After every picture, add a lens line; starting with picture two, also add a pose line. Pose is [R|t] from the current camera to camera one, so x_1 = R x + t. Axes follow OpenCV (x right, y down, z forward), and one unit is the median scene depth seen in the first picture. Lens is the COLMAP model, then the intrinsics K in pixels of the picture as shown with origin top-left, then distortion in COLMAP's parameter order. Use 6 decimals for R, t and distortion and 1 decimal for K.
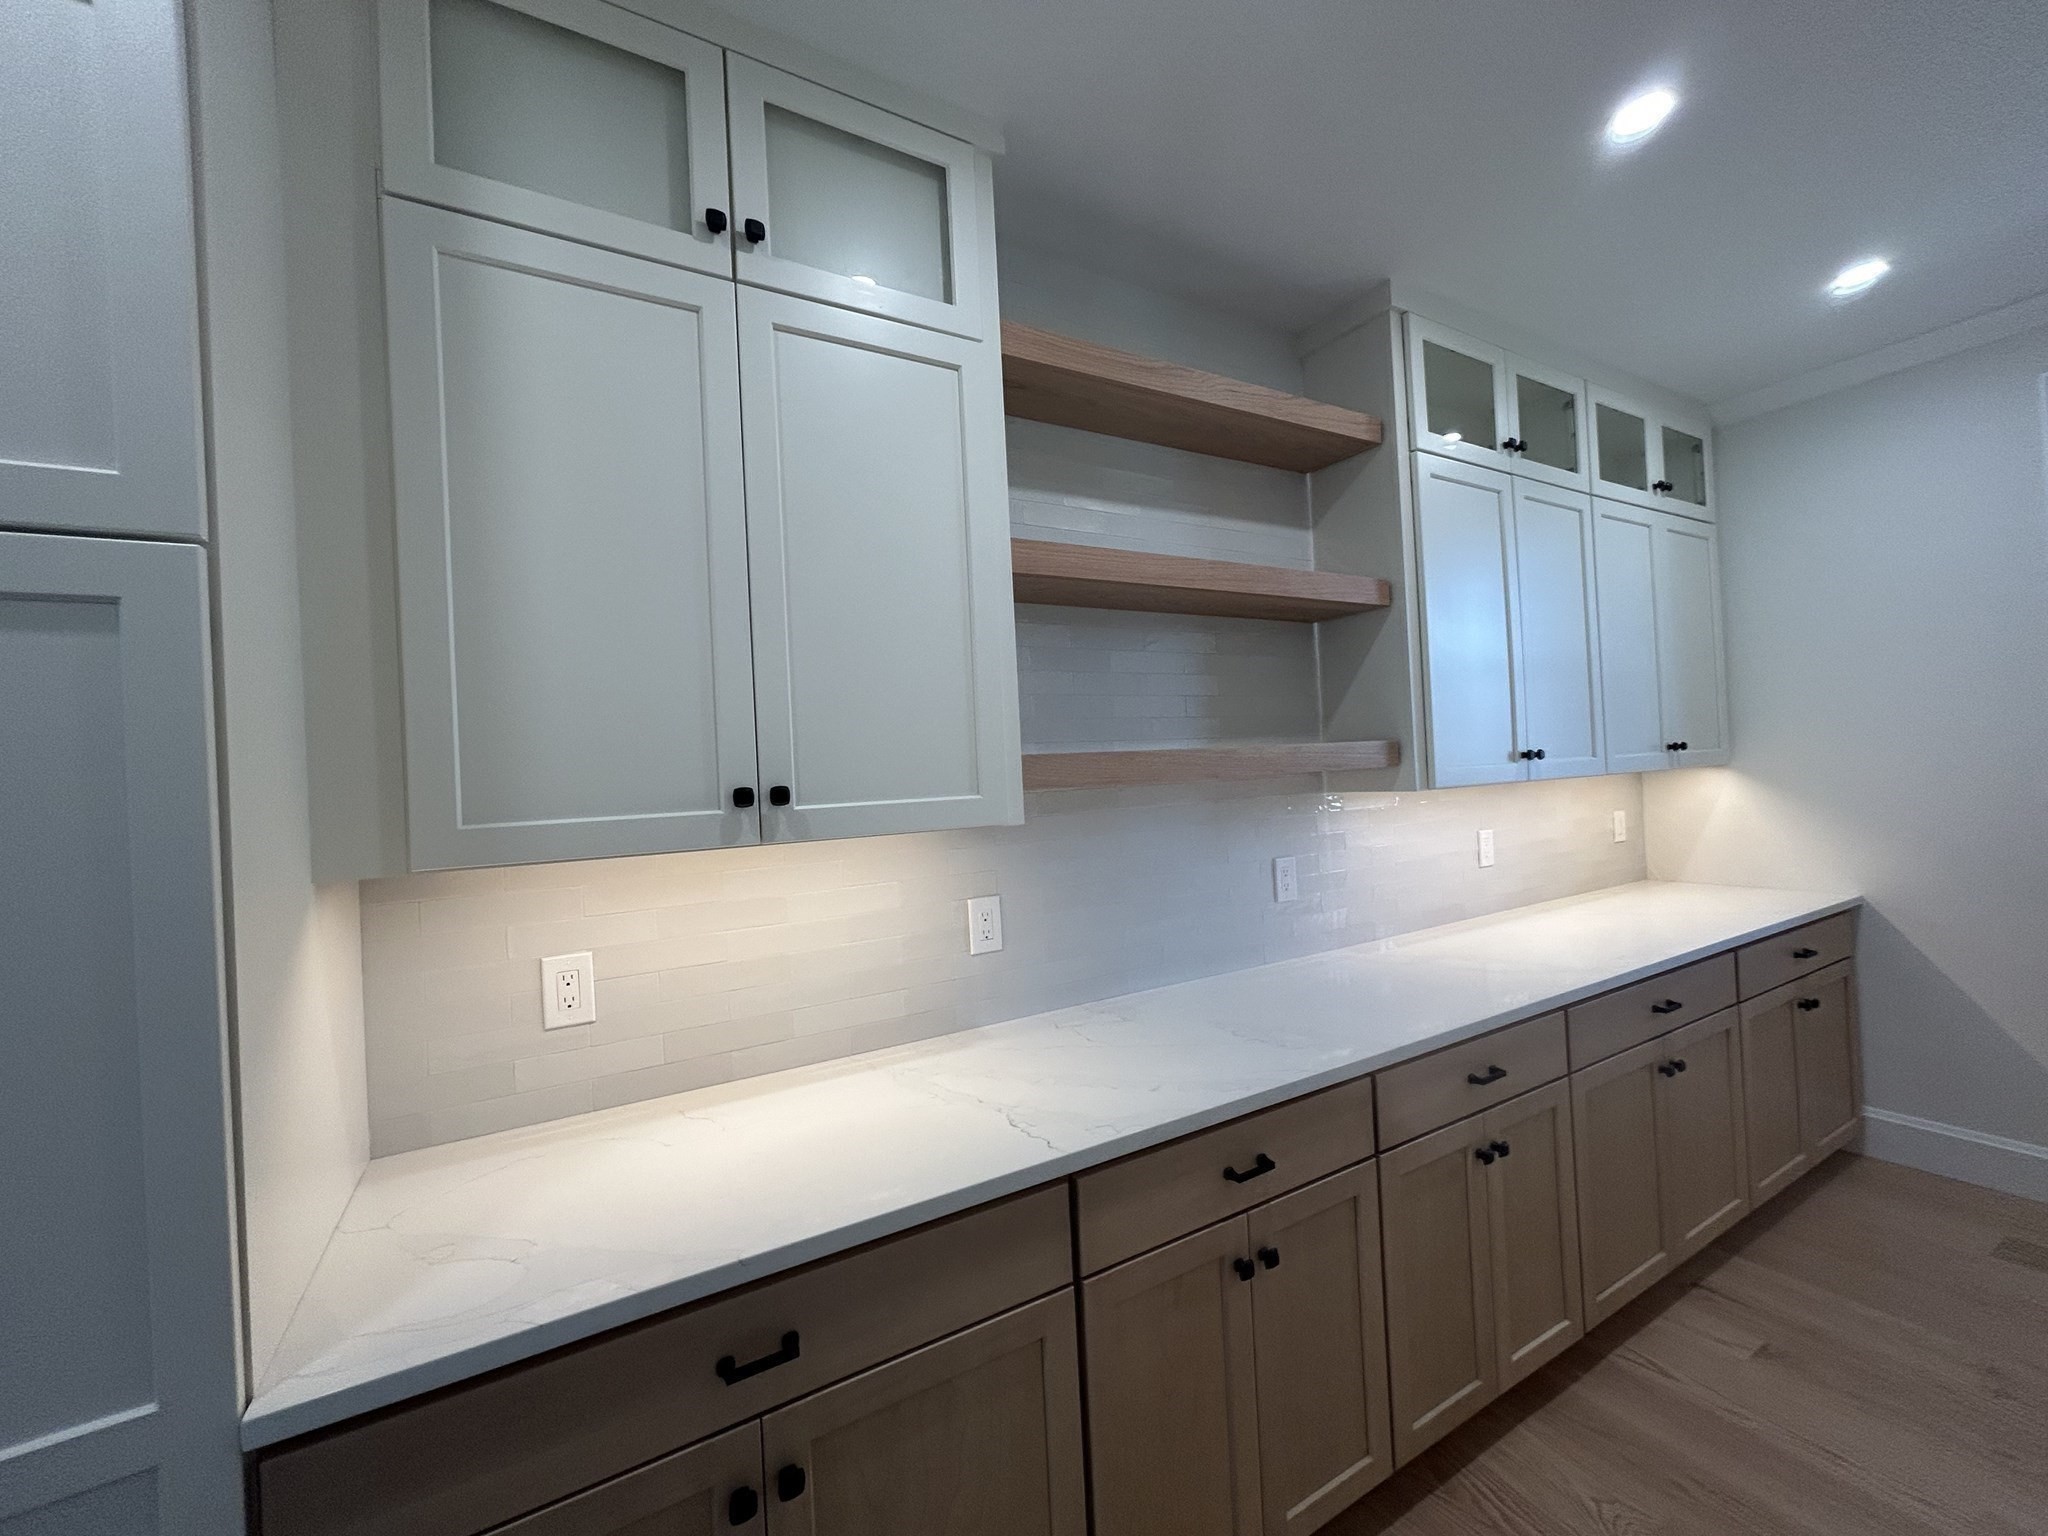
lens RADIAL K [[821.1, 0, 1033.3], [0, 821.1, 769.3], [0, 0, 1]] dist [-0.001206, 0.000019]
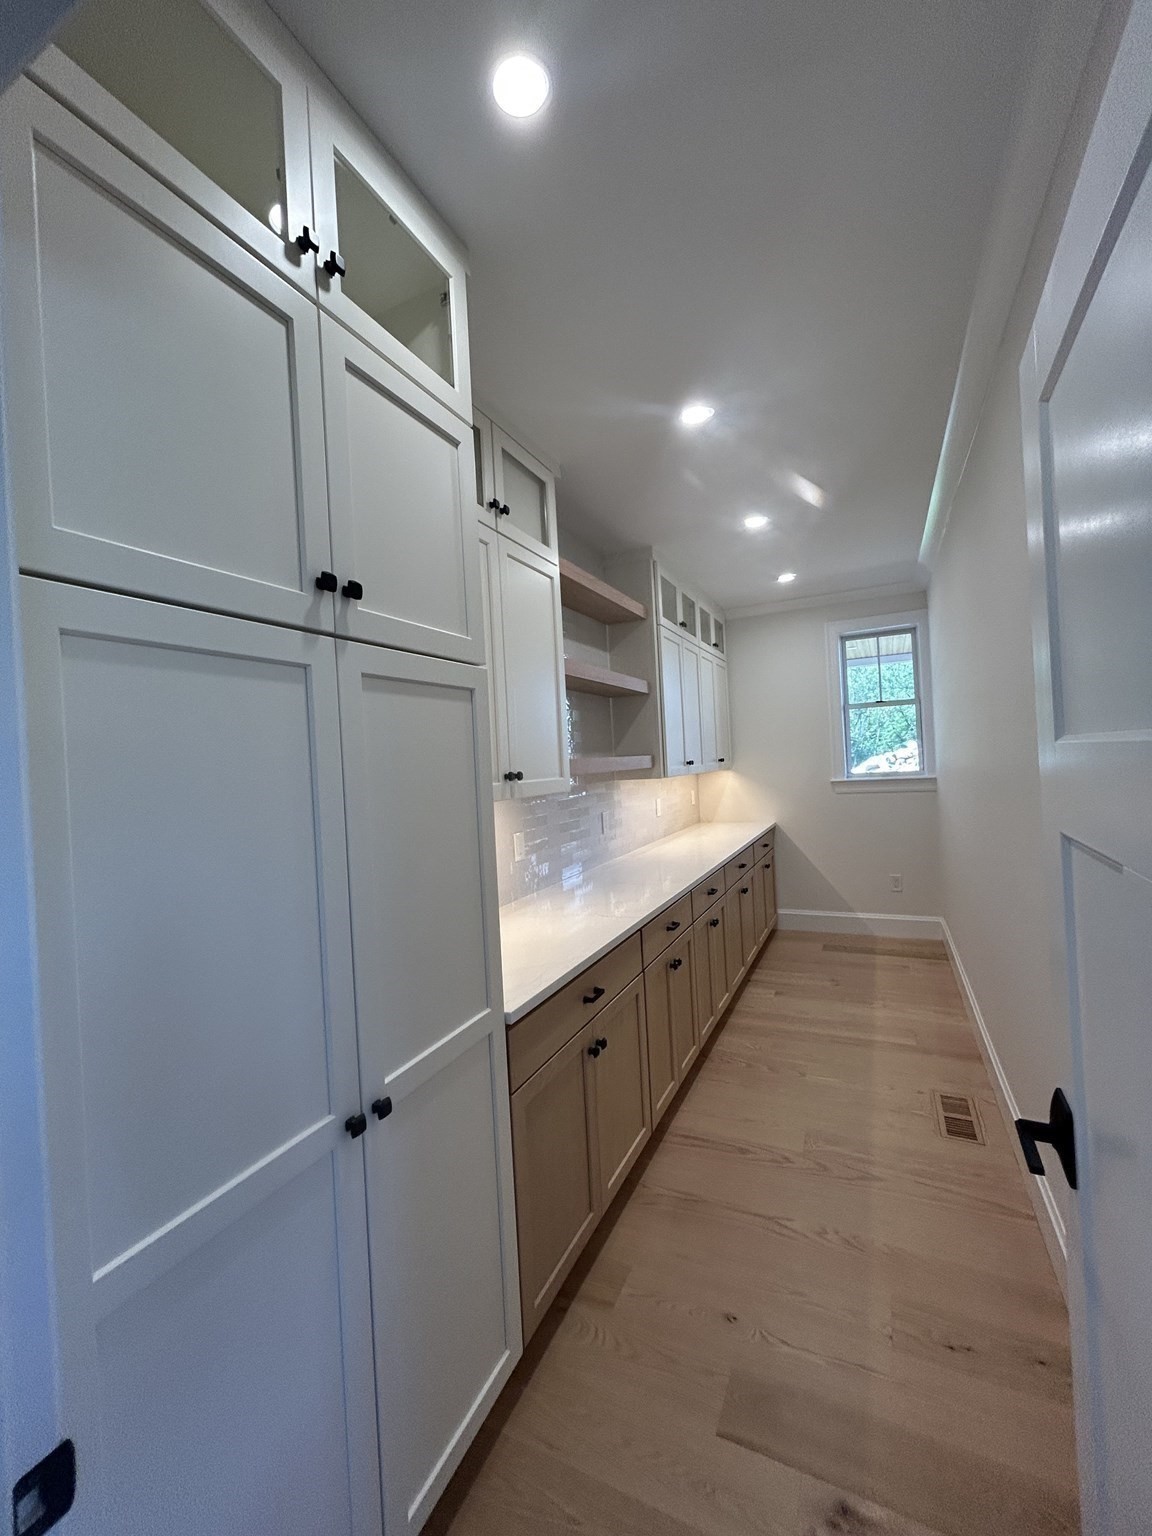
lens RADIAL K [[615.8, 0, 576.0], [0, 615.8, 768.0], [0, 0, 1]] dist [-0.001206, 0.000019]
pose [[0.832064, 0.001771, 0.554677, -0.625379], [0.008619, 0.999833, -0.016122, 0.022133], [-0.554613, 0.018195, 0.831909, -0.243332]]
